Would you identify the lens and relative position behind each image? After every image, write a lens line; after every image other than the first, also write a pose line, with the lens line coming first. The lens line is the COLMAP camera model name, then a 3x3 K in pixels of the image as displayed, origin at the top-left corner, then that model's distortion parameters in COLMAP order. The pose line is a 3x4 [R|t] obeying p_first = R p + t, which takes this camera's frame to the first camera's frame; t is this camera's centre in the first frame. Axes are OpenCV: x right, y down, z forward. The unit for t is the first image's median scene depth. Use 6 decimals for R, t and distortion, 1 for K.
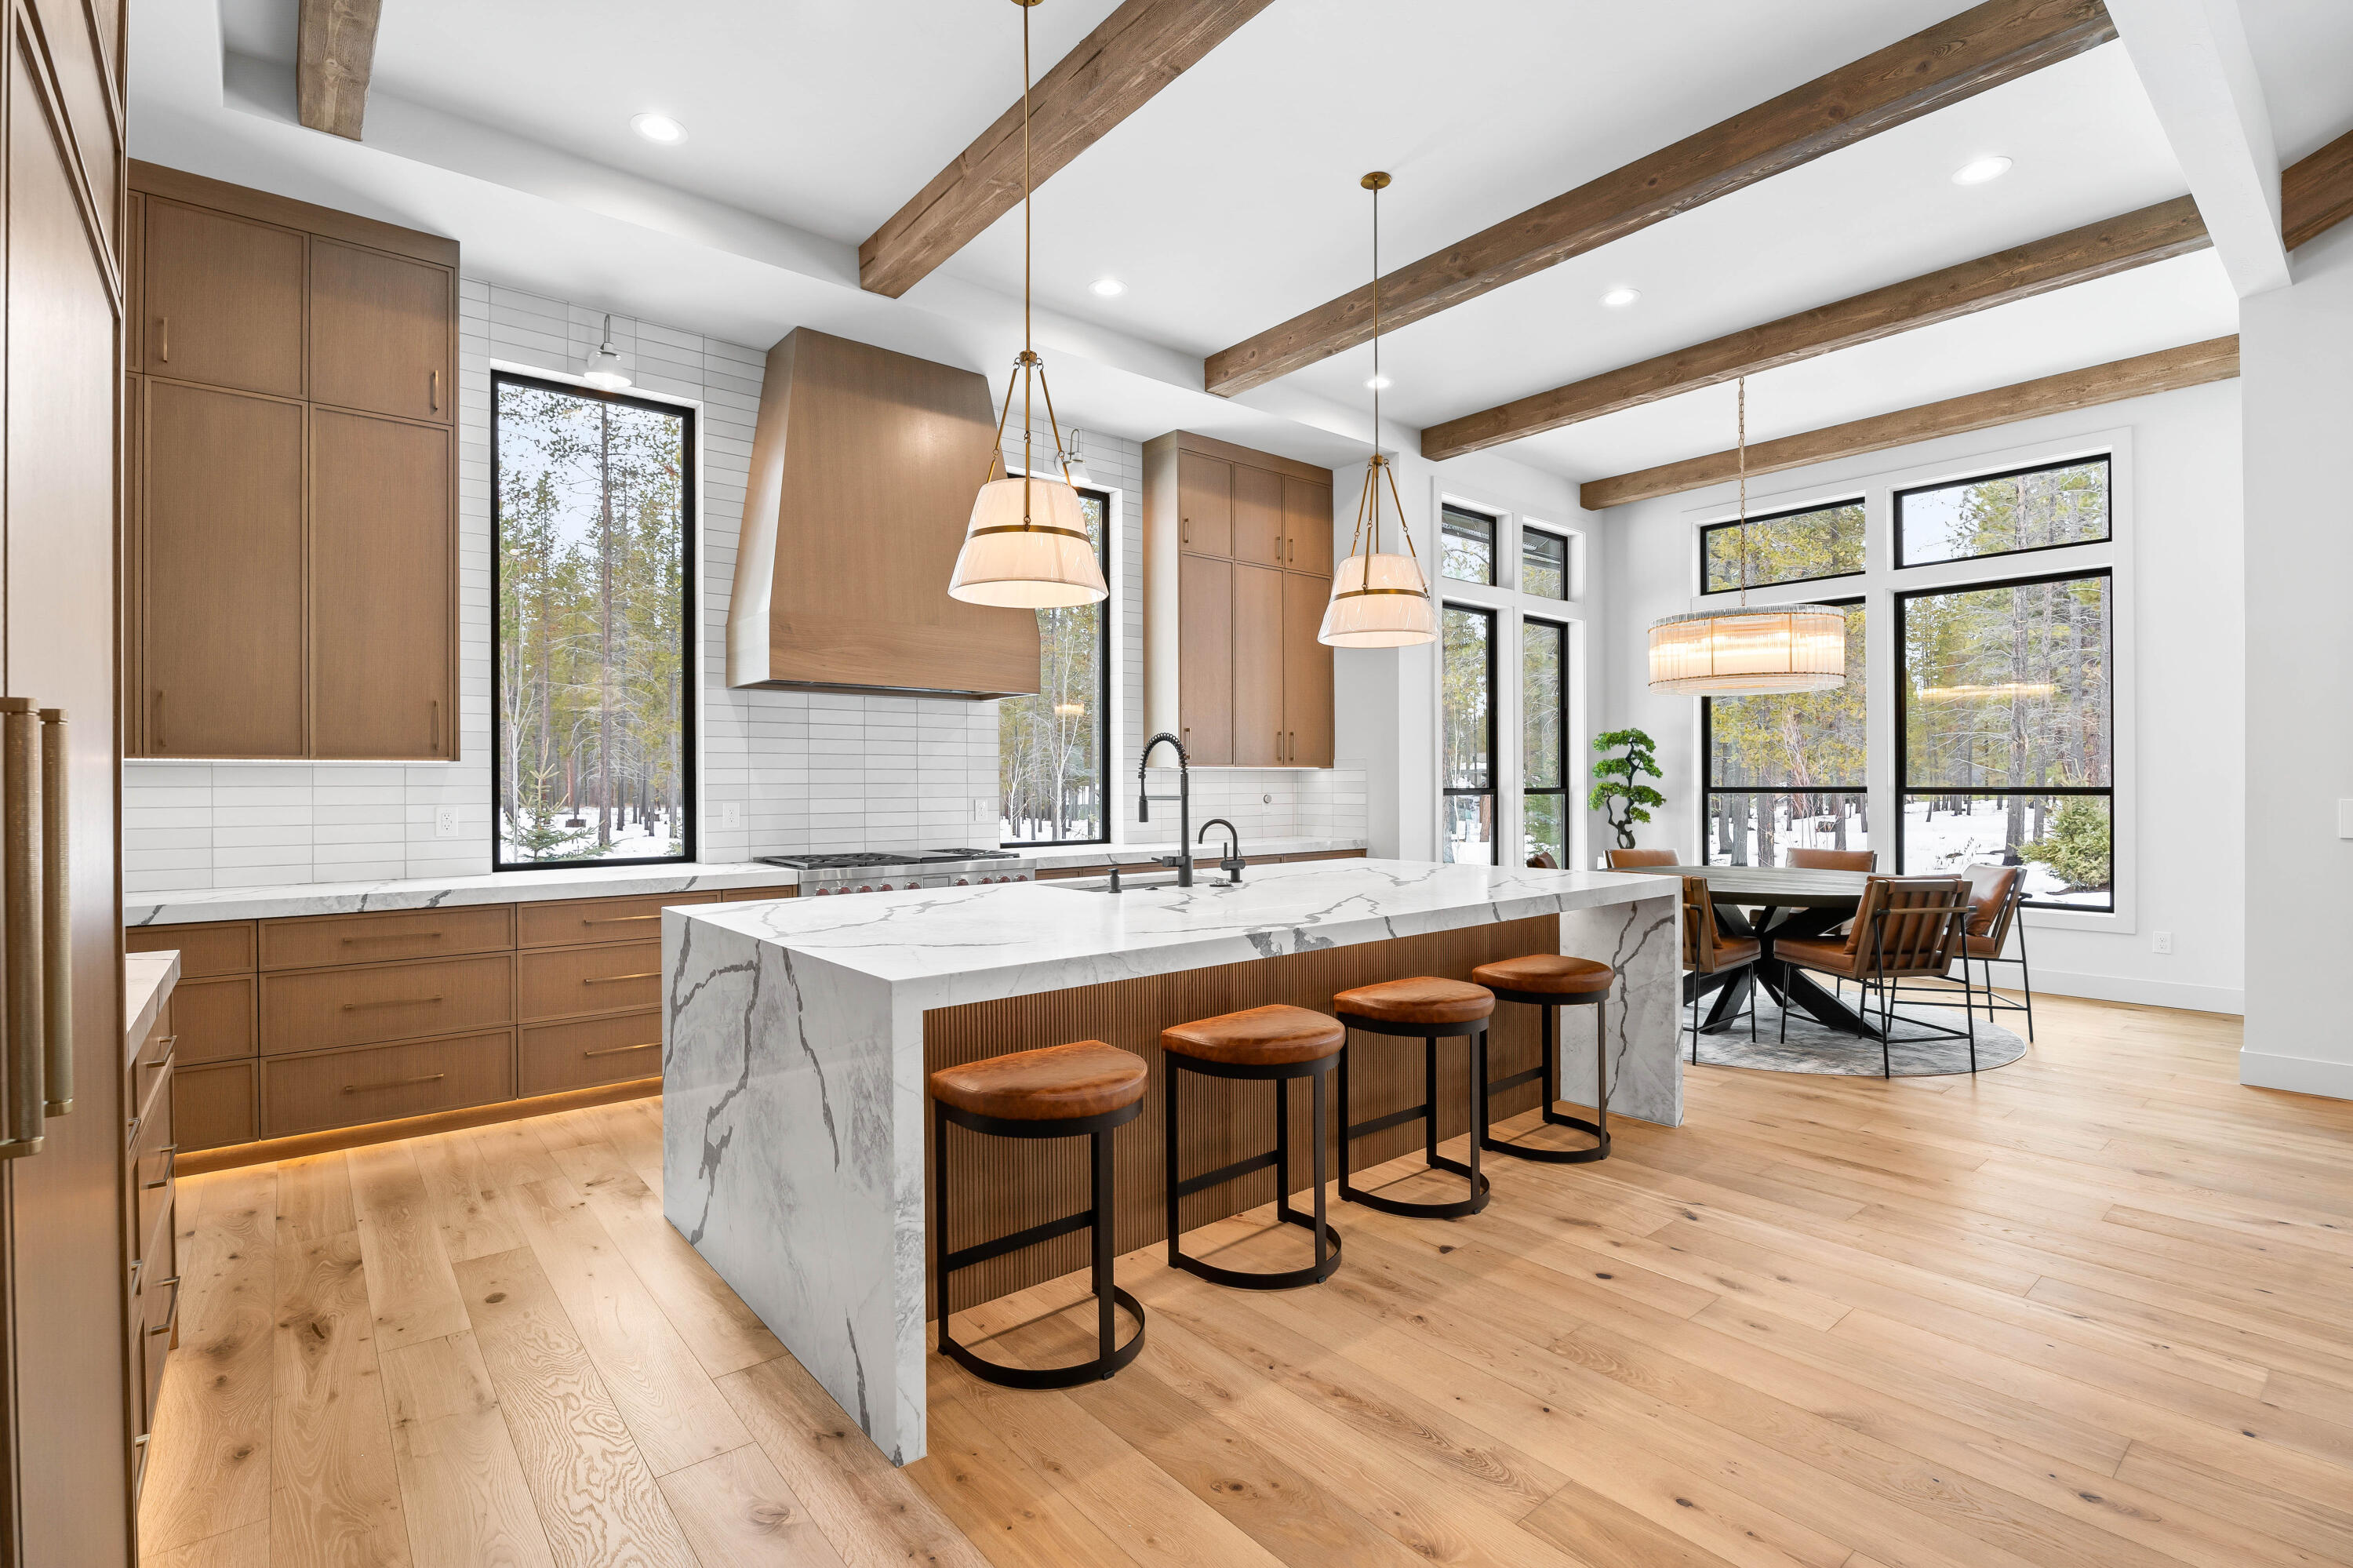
lens RADIAL K [[1067.9, 0, 1138.1], [0, 1067.9, 772.4], [0, 0, 1]] dist [-0.001184, -0.002131]
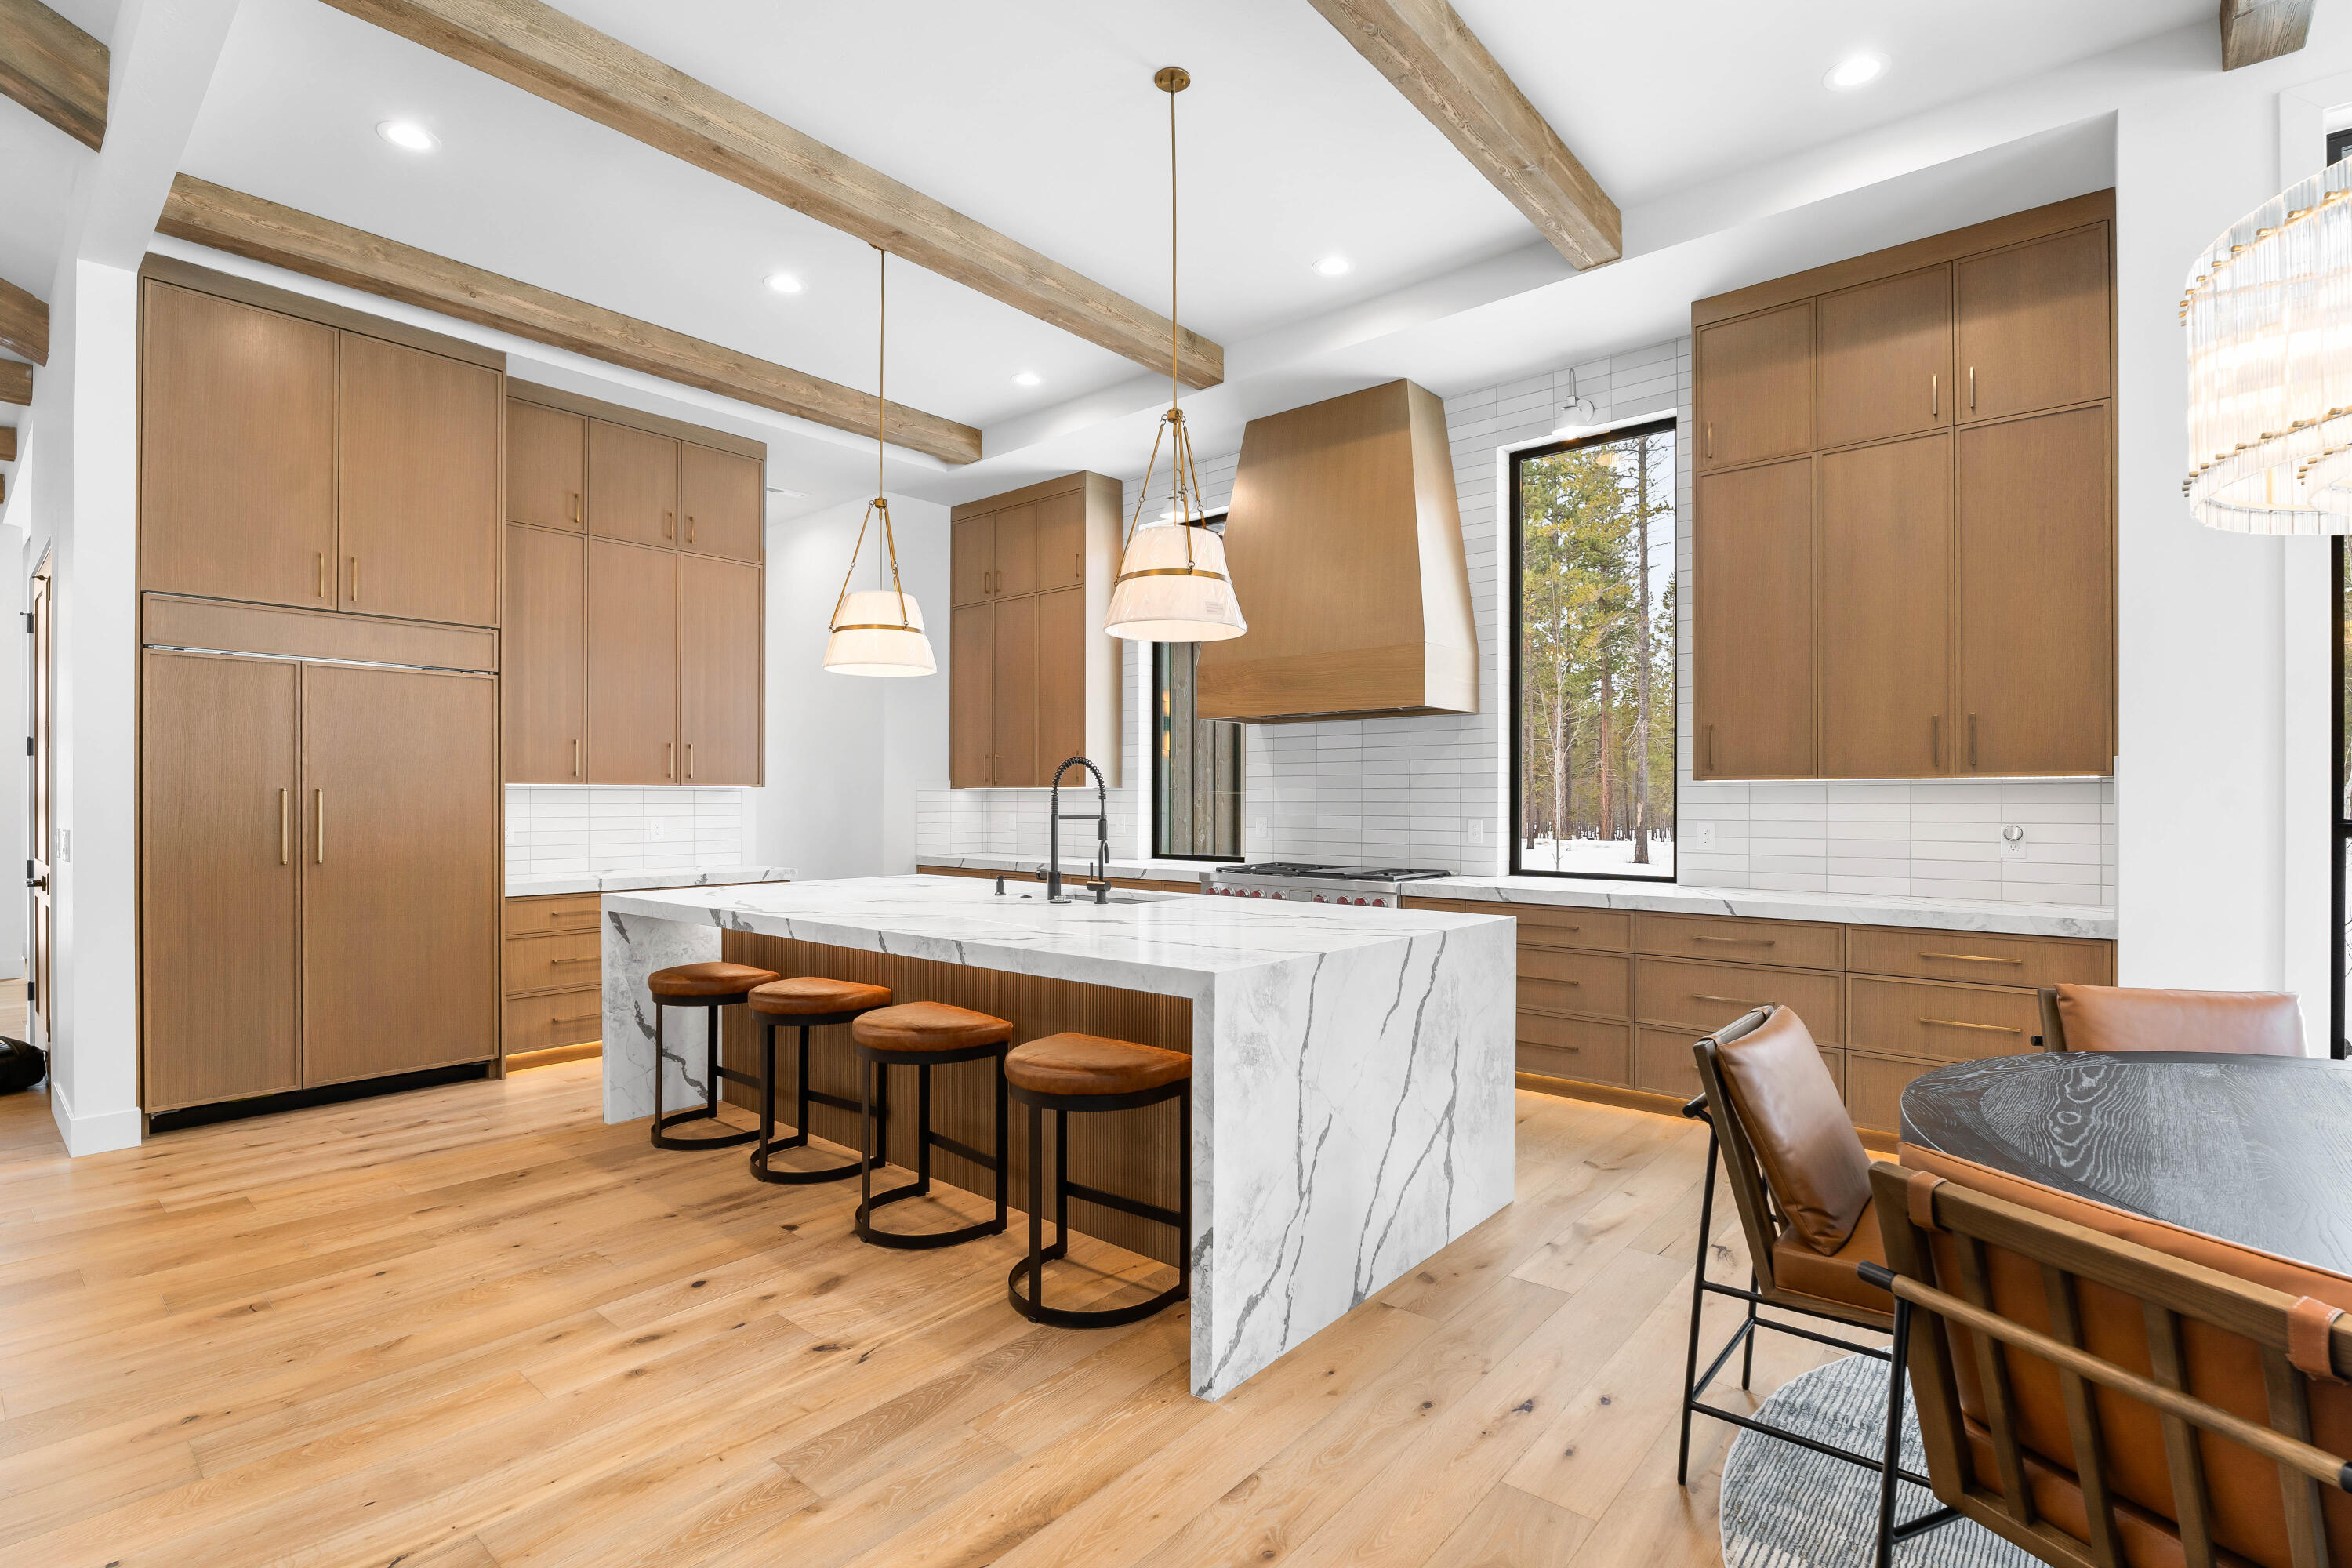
lens RADIAL K [[1067.4, 0, 1192.0], [0, 1067.4, 794.5], [0, 0, 1]] dist [-0.001184, -0.002131]
pose [[0.199580, -0.002288, -0.979879, 1.080423], [0.008013, 0.999968, -0.000703, 0.003070], [0.979849, -0.007711, 0.199591, 0.886416]]
